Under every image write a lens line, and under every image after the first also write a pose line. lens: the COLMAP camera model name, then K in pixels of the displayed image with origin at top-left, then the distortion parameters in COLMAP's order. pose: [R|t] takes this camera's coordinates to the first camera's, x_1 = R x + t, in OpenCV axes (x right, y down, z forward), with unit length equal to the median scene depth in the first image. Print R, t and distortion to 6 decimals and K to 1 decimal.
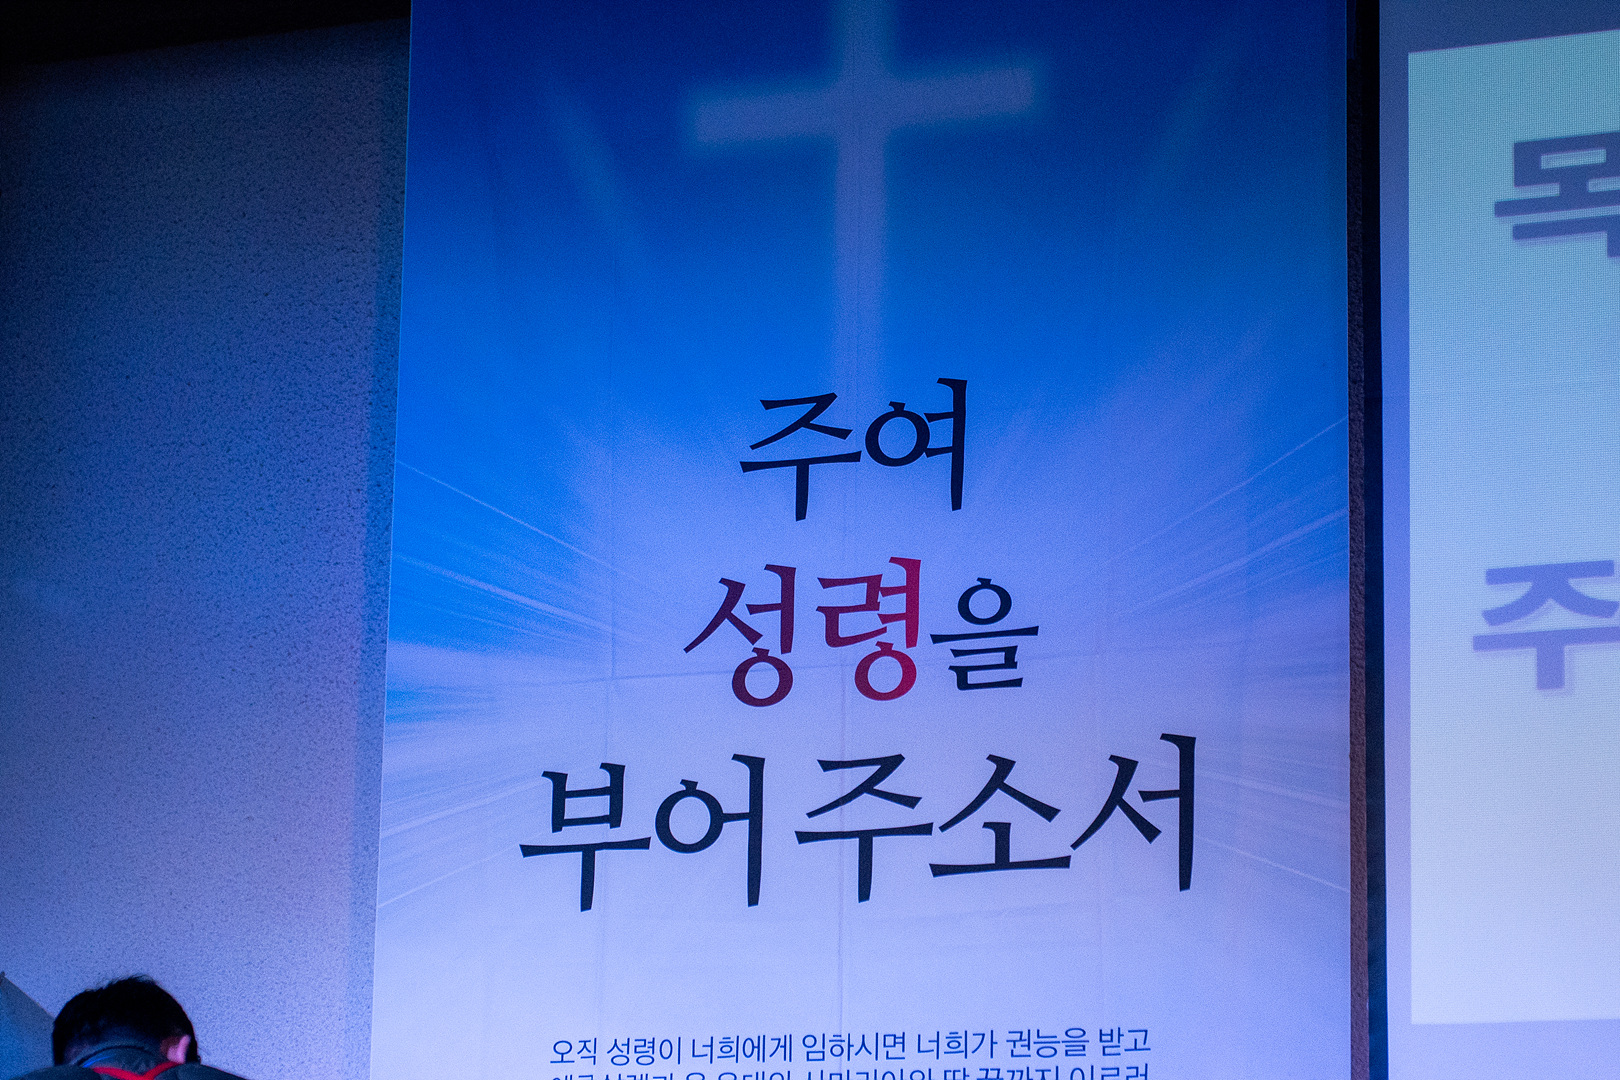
lens RADIAL K [[5030.8, 0, 765.3], [0, 5030.8, 591.0], [0, 0, 1]] dist [0.219959, 0.000000]
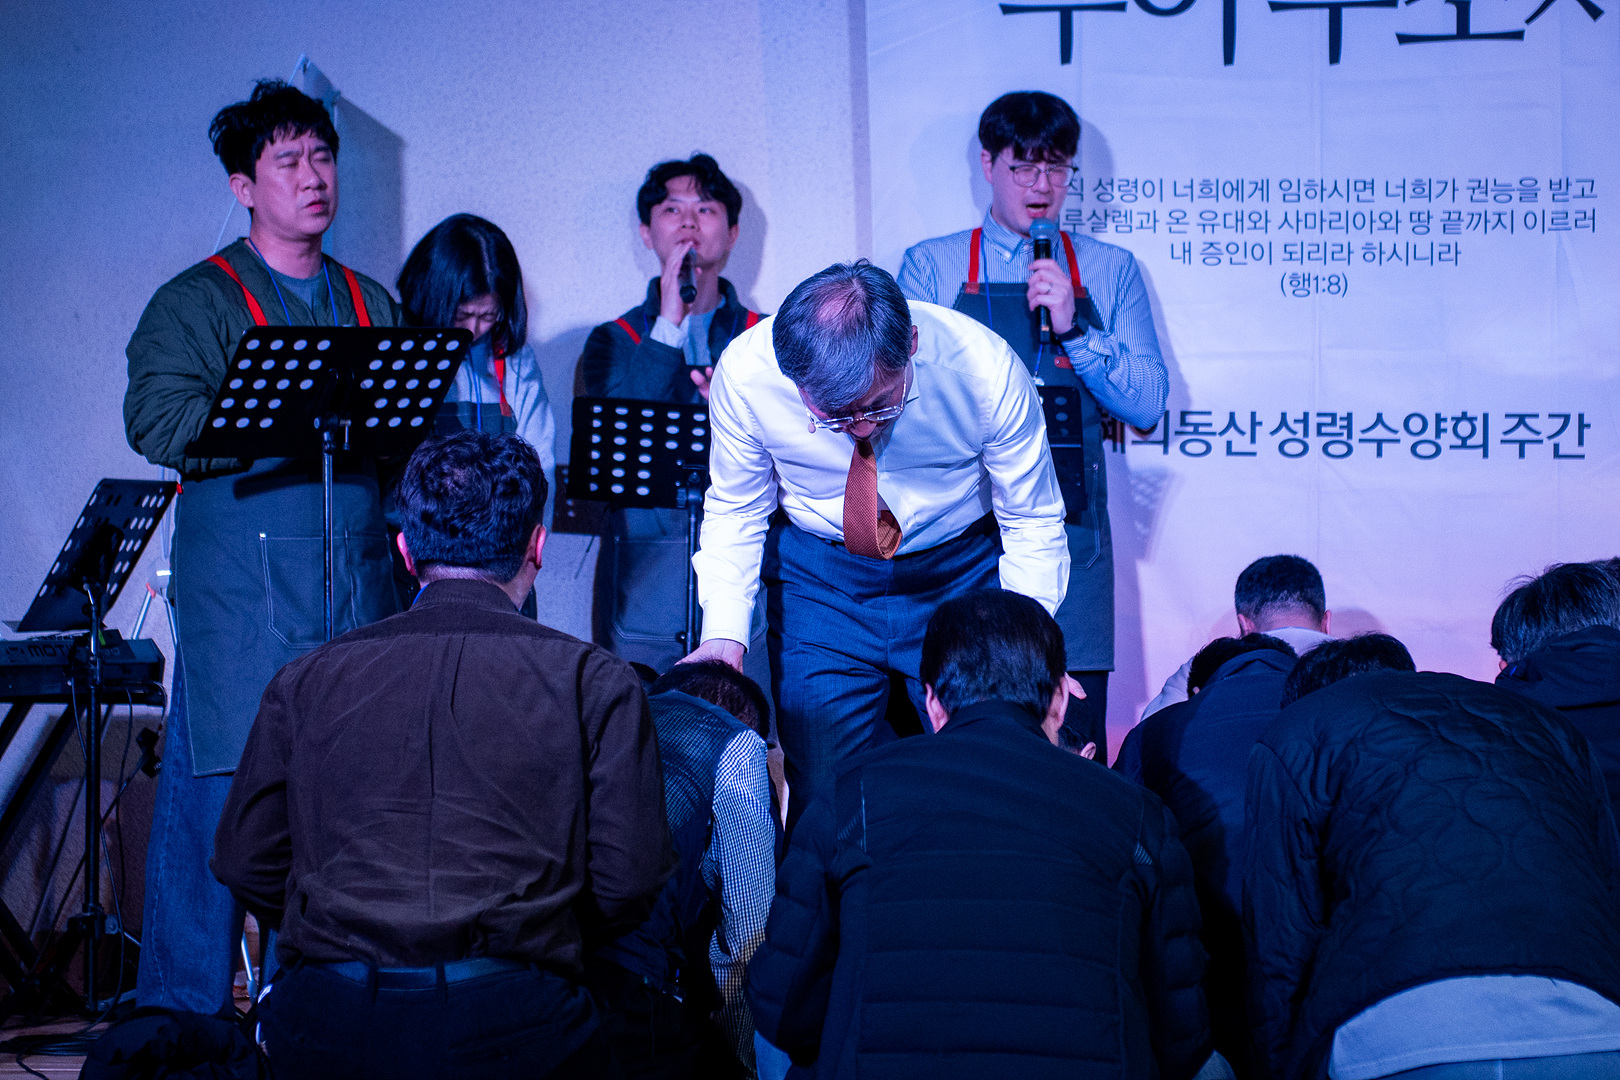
lens RADIAL K [[5030.8, 0, 808.5], [0, 5030.8, 540.9], [0, 0, 1]] dist [0.219959, 0.000000]
pose [[0.866779, -0.029174, 0.497838, -0.681647], [-0.069784, 0.981369, 0.179010, -0.031273], [-0.493786, -0.189903, 0.848595, 0.052644]]
